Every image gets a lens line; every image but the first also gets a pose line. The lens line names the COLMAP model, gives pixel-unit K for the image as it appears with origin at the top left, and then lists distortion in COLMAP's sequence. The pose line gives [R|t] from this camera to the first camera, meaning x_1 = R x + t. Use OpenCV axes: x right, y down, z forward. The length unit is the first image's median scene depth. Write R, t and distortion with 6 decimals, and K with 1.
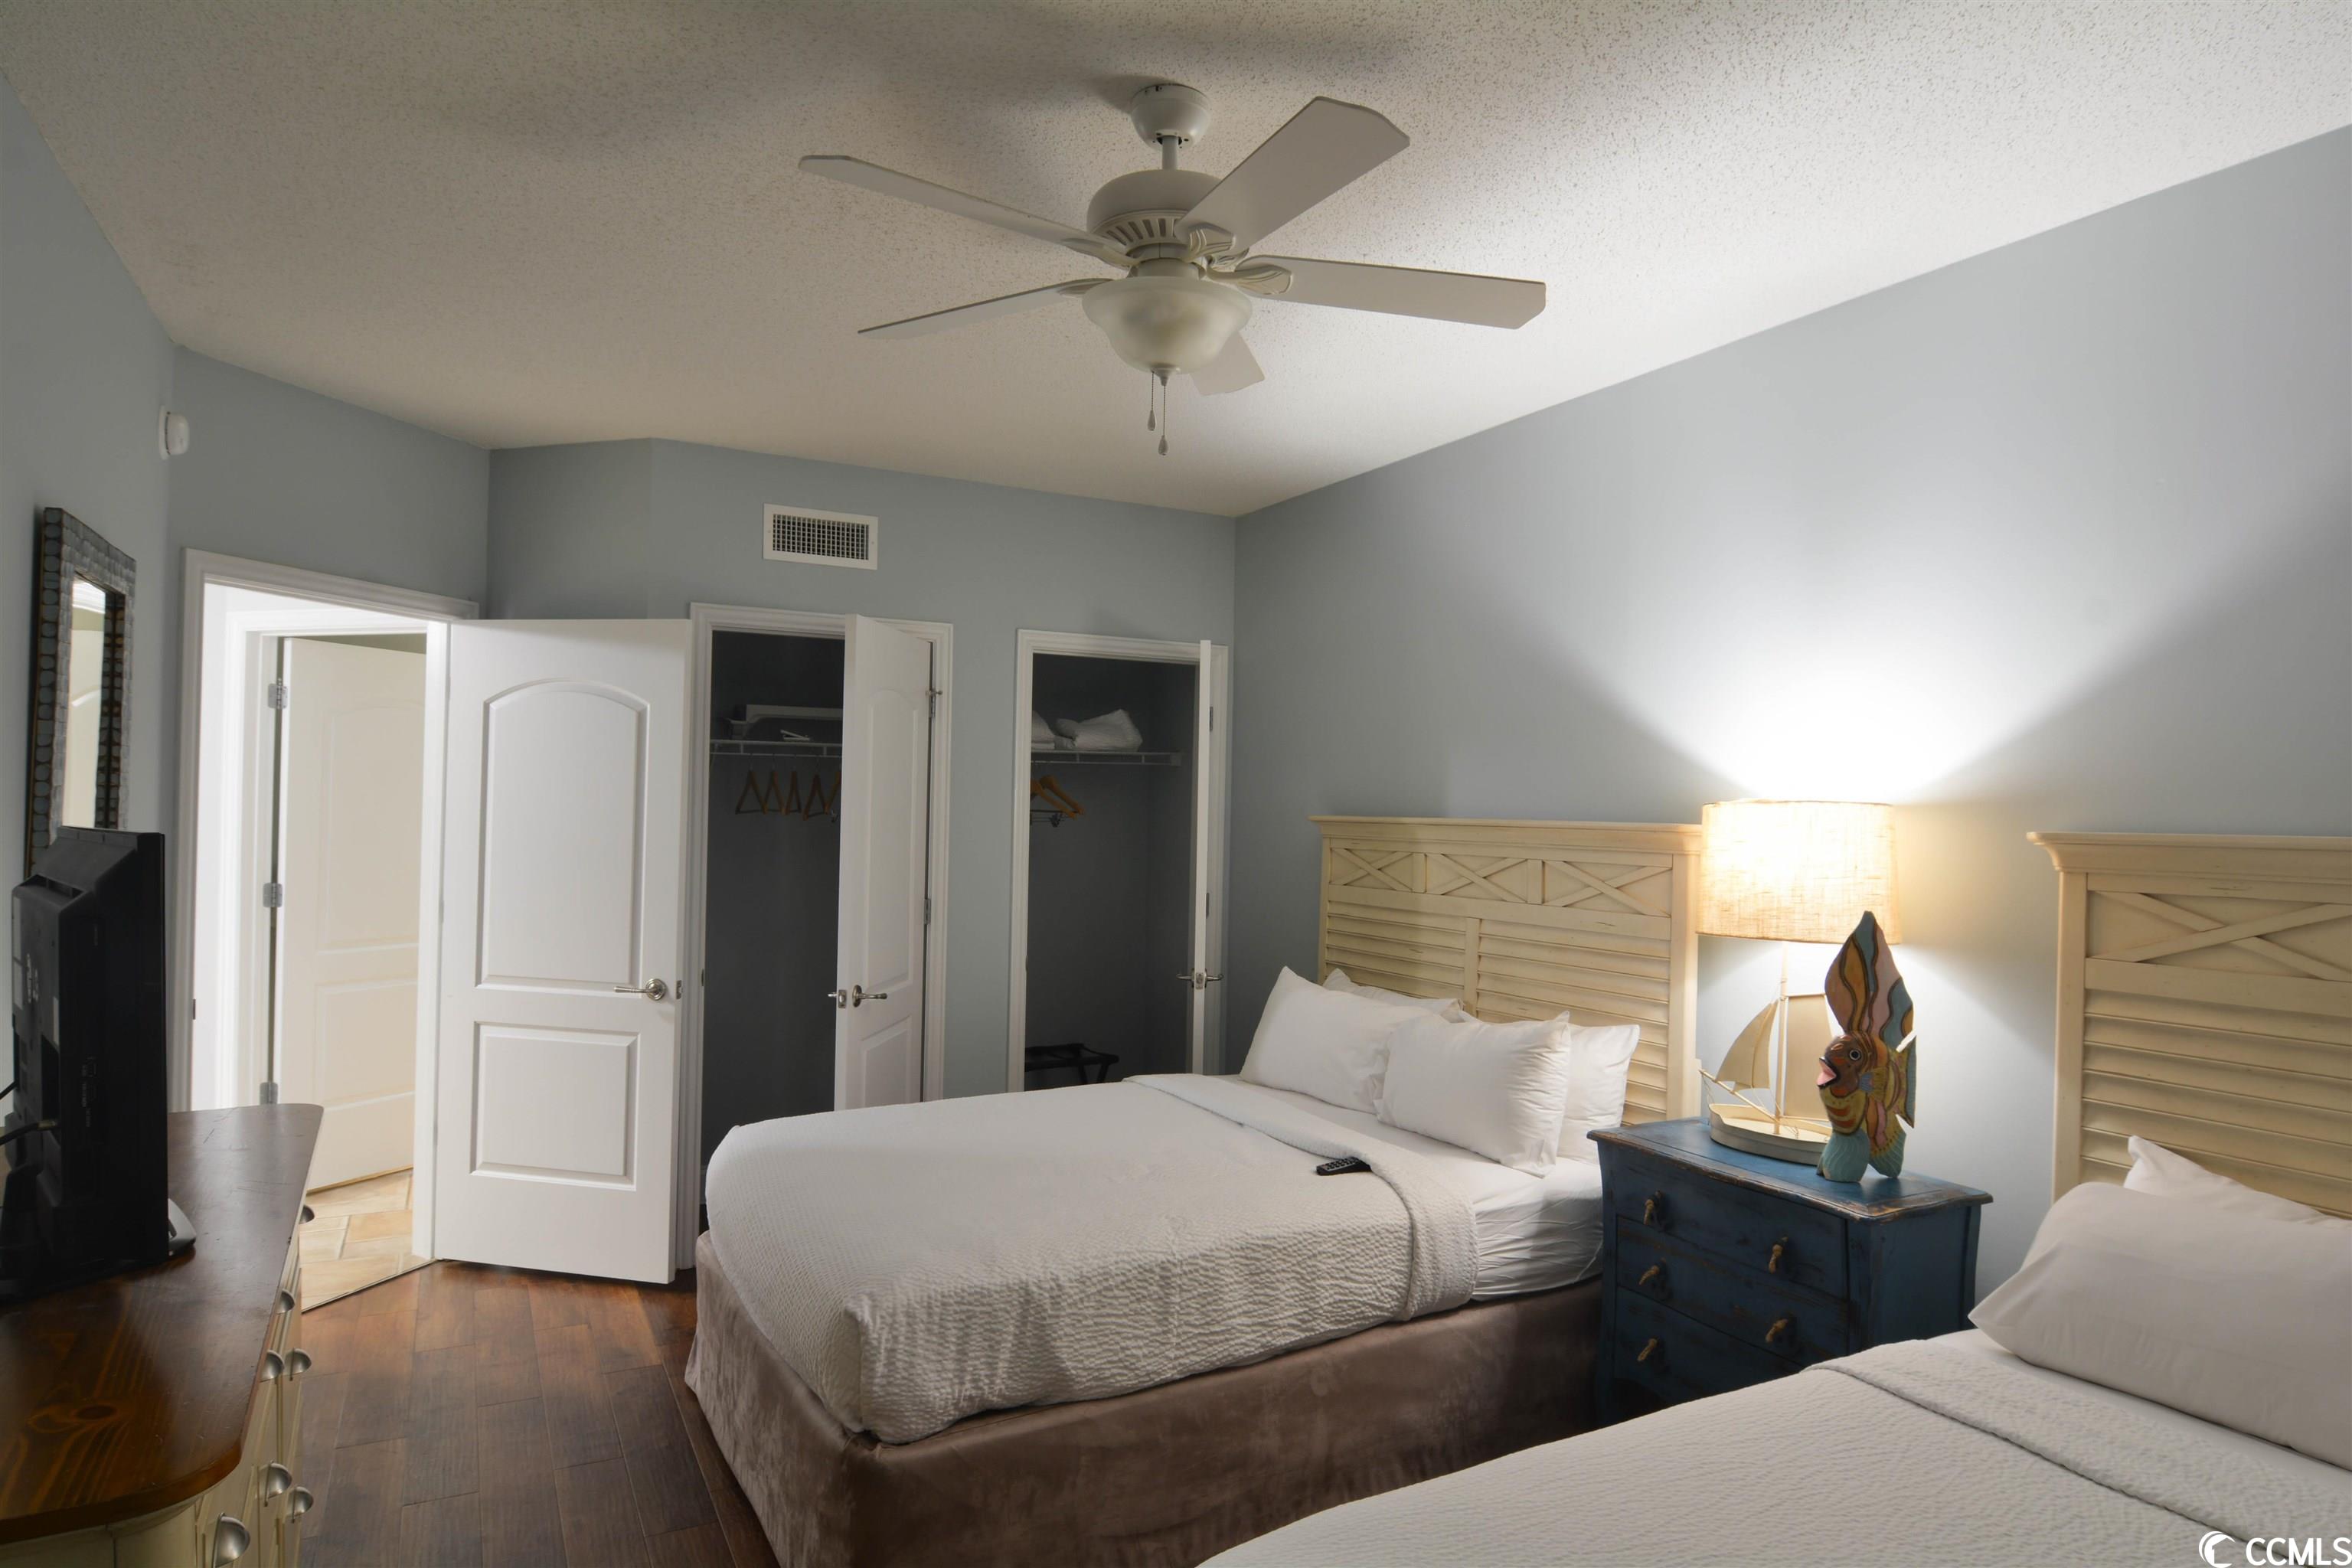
lens RADIAL K [[1357.0, 0, 1196.8], [0, 1357.0, 796.2], [0, 0, 1]] dist [-0.006115, -0.009593]
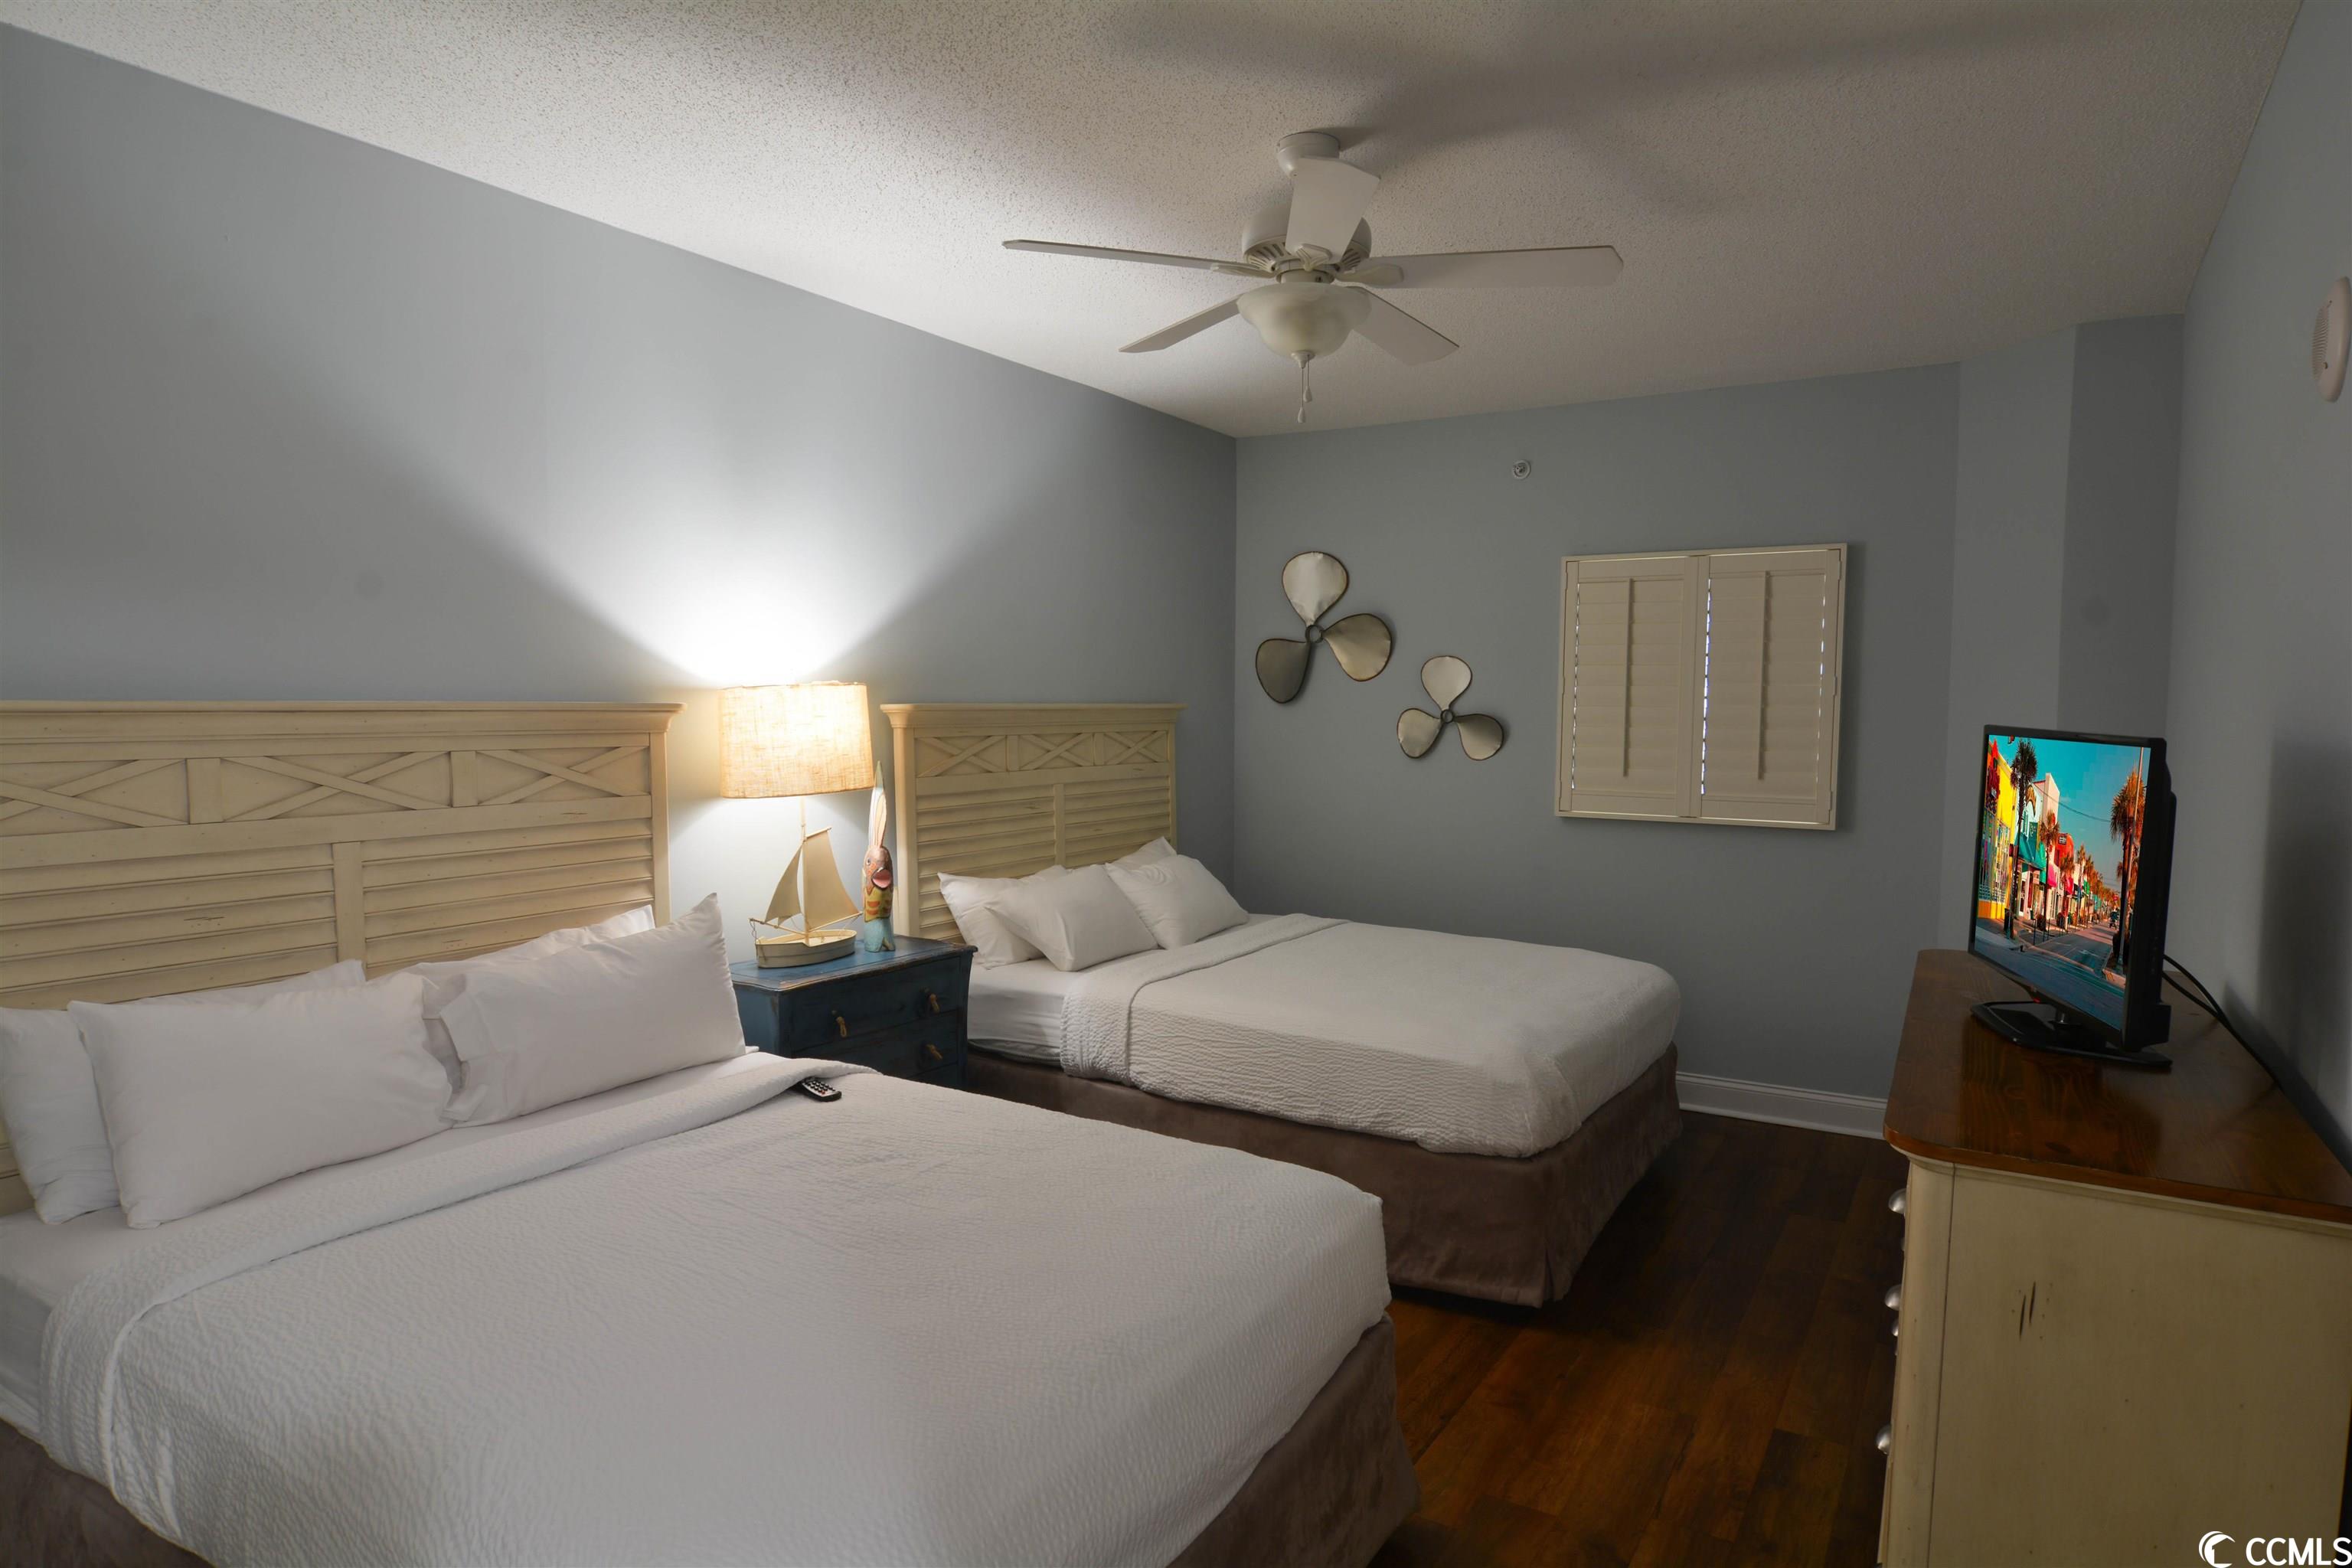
lens RADIAL K [[1357.0, 0, 1196.8], [0, 1357.0, 796.2], [0, 0, 1]] dist [-0.006115, -0.009593]
pose [[-0.501848, -0.084682, 0.860800, -0.727894], [-0.028440, 0.996273, 0.081429, -0.004145], [-0.864488, 0.016384, -0.502386, 1.146148]]
